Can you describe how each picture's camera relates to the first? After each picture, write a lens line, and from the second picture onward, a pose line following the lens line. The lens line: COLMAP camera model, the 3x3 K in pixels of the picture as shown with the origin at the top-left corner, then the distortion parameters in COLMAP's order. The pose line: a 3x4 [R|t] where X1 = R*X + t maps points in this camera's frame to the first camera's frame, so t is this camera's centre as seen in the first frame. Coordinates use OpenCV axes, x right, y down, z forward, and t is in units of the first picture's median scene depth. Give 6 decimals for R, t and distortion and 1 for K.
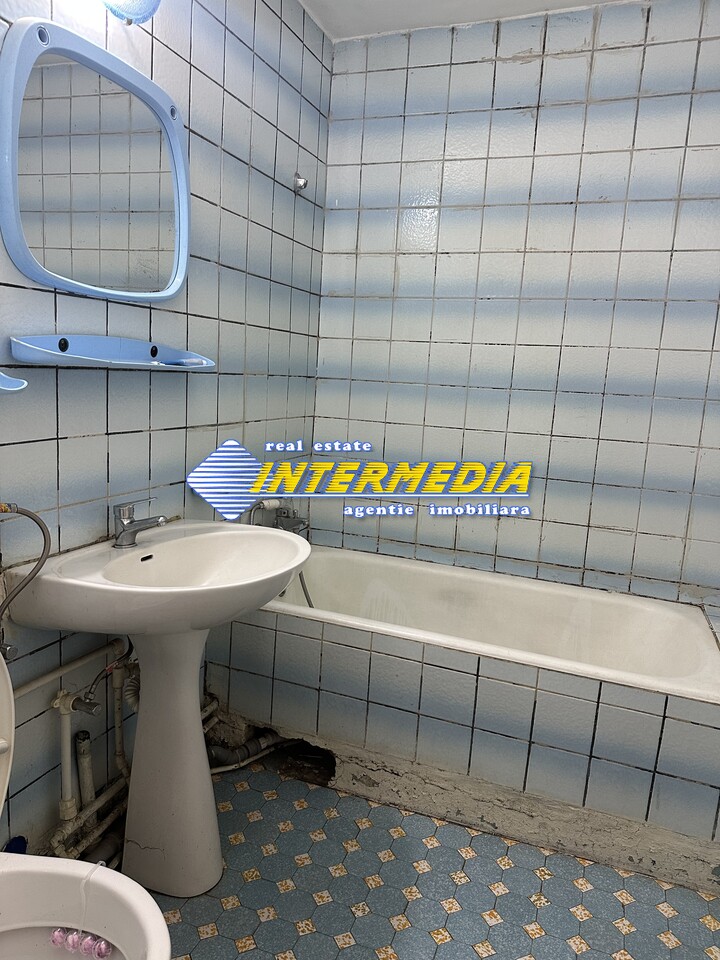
lens RADIAL K [[679.6, 0, 357.1], [0, 679.6, 488.2], [0, 0, 1]] dist [0.040040, -0.050264]
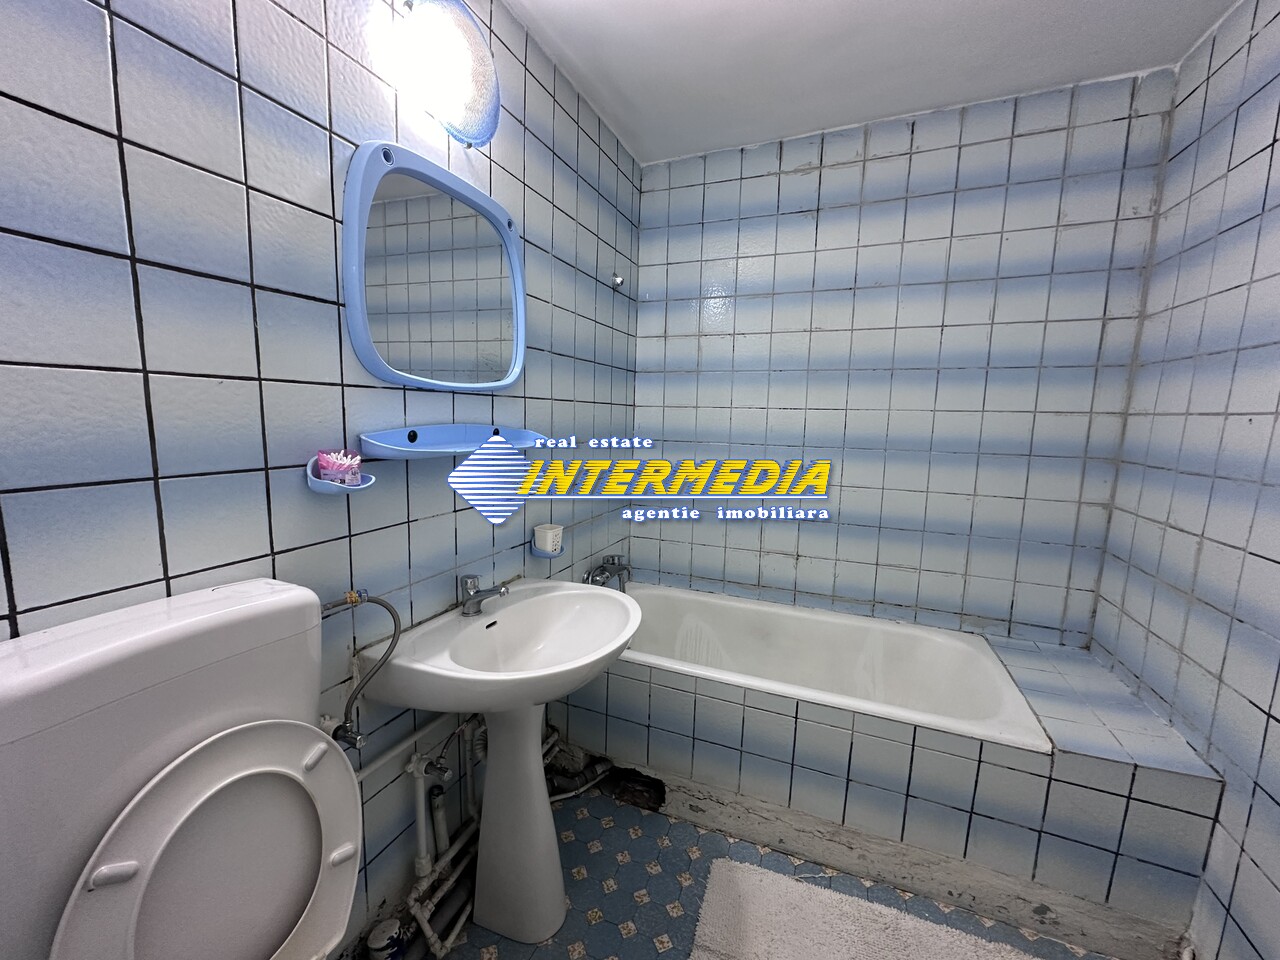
lens RADIAL K [[512.3, 0, 638.9], [0, 512.3, 480.2], [0, 0, 1]] dist [-0.004083, 0.000448]
pose [[0.999149, -0.030145, -0.028159, -0.037012], [0.028779, 0.998447, -0.047709, -0.066738], [0.029554, 0.046858, 0.998464, 0.149965]]
